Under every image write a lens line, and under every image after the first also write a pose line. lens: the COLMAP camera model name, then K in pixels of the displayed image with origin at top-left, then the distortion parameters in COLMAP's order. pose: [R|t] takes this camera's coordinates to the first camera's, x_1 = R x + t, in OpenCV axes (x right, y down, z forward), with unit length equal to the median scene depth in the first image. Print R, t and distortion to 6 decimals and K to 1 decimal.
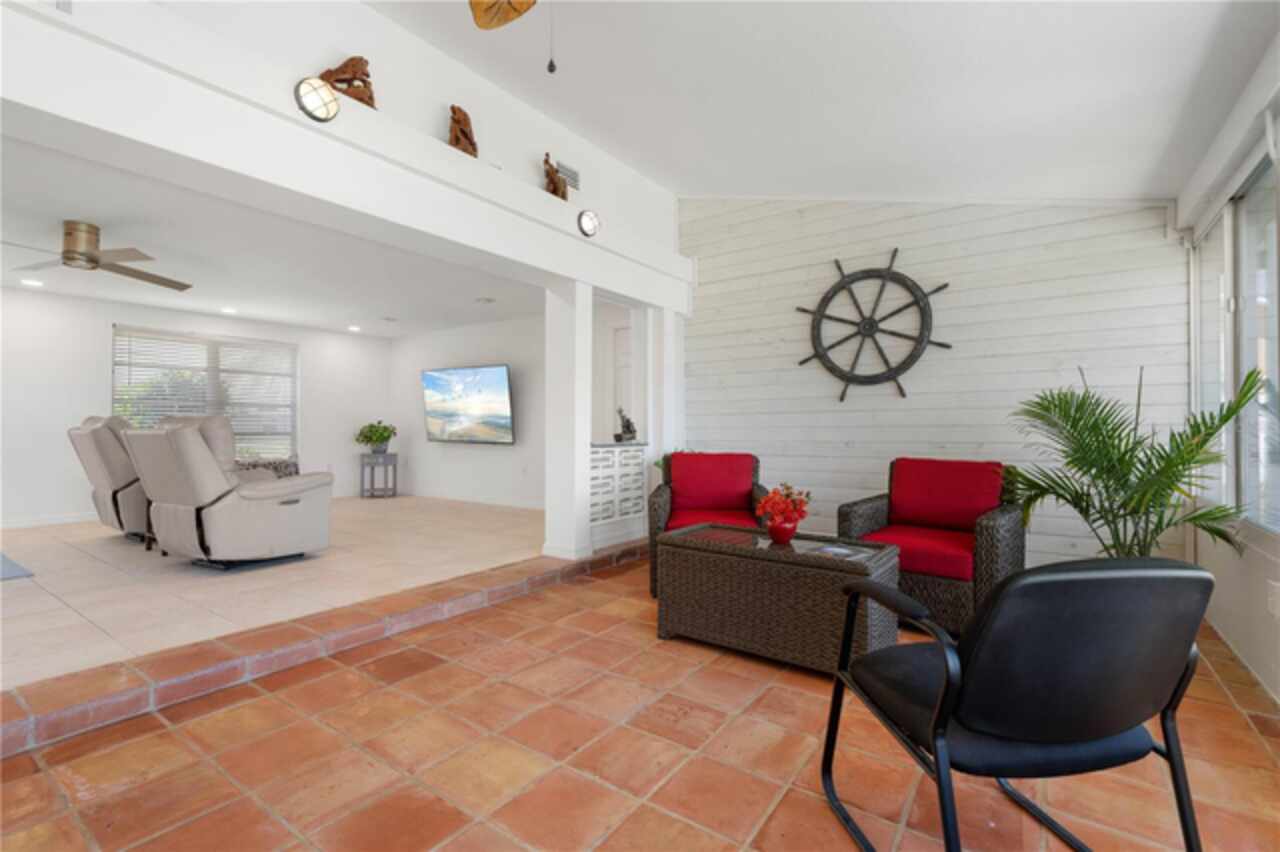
lens RADIAL K [[572.0, 0, 640.6], [0, 572.0, 424.2], [0, 0, 1]] dist [-0.012553, 0.004383]
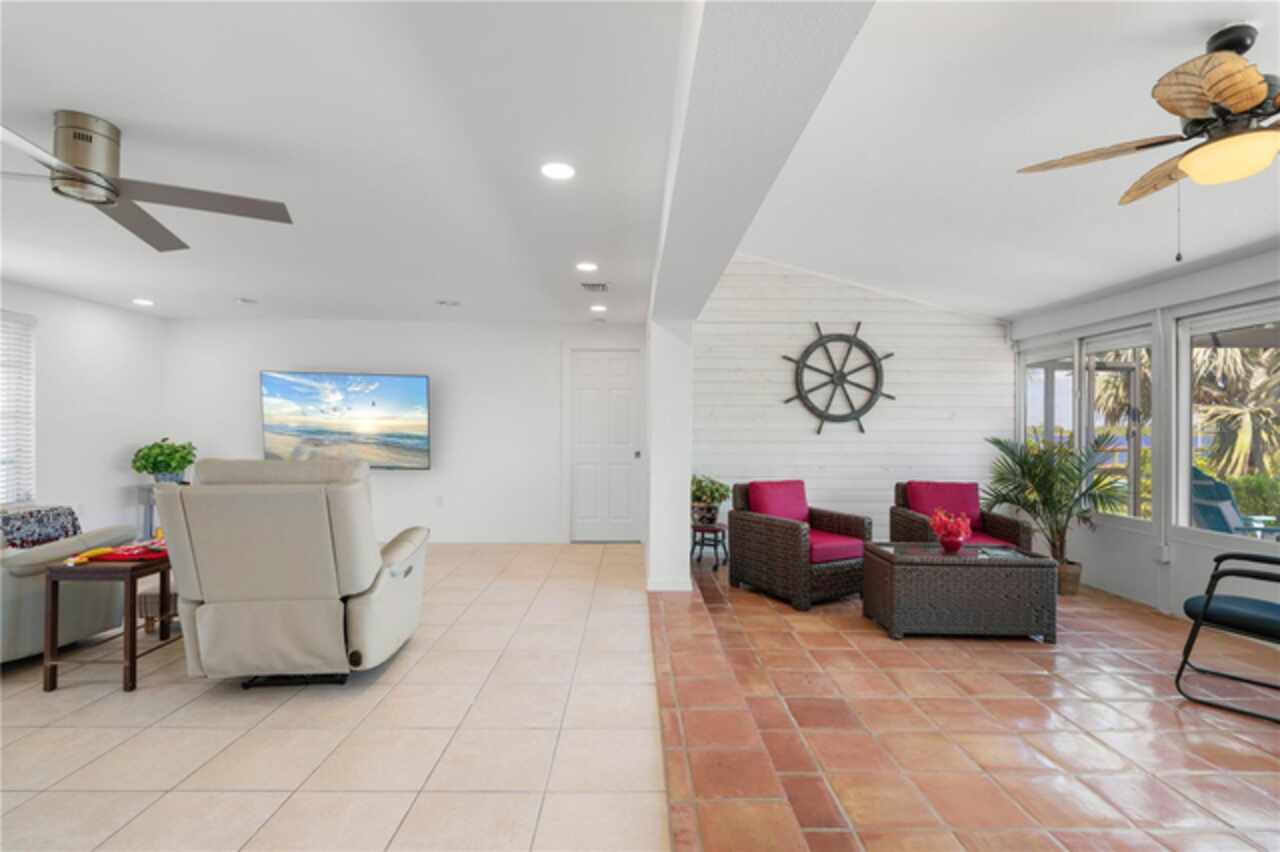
lens RADIAL K [[572.0, 0, 640.6], [0, 572.0, 424.2], [0, 0, 1]] dist [-0.012553, 0.004383]
pose [[0.816453, 0.014571, 0.577228, -0.738605], [-0.015075, 0.999879, -0.003916, -0.053685], [-0.577215, -0.005505, 0.816573, 0.198334]]
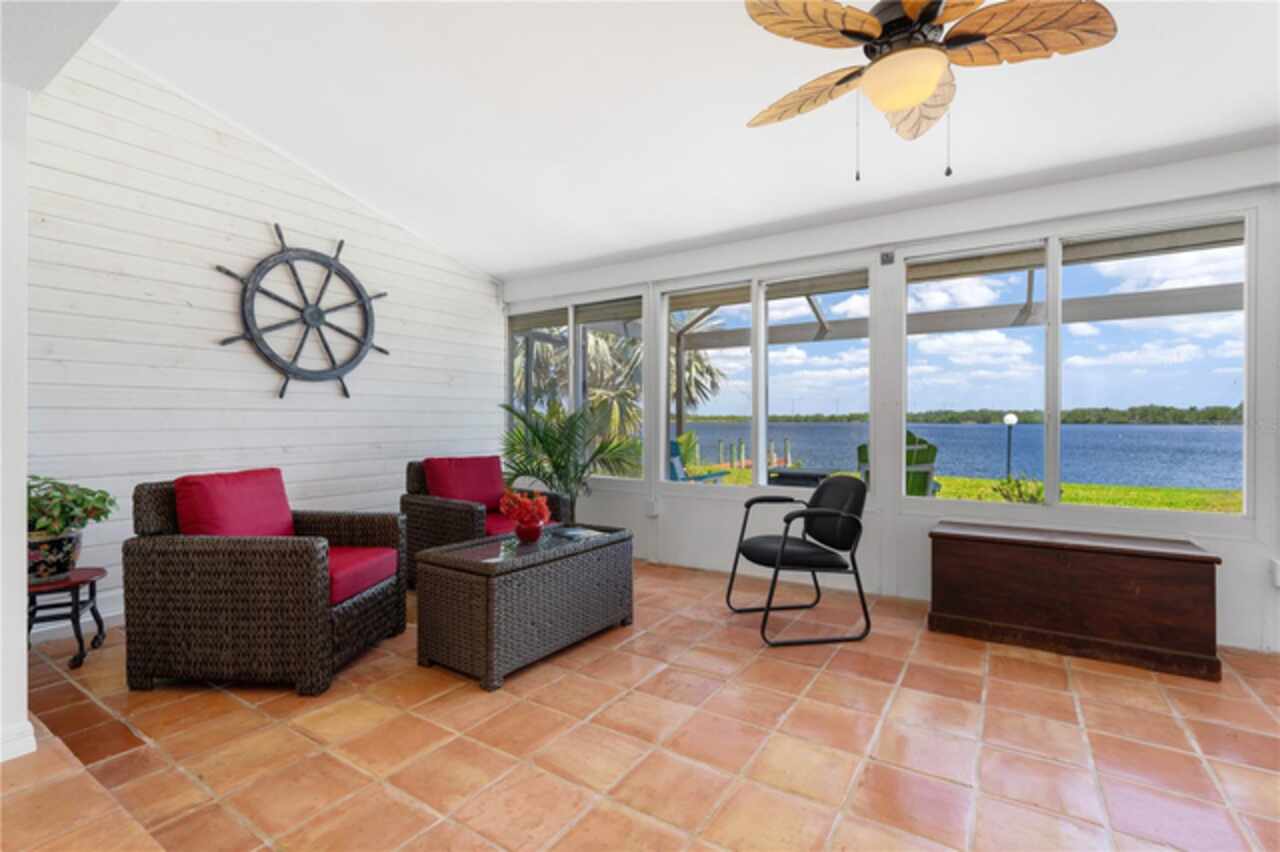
lens RADIAL K [[572.0, 0, 640.6], [0, 572.0, 424.2], [0, 0, 1]] dist [-0.012553, 0.004383]
pose [[-0.032501, -0.004080, 0.999463, -0.513728], [-0.009637, 0.999946, 0.003768, -0.010431], [-0.999425, -0.009509, -0.032538, 0.527733]]
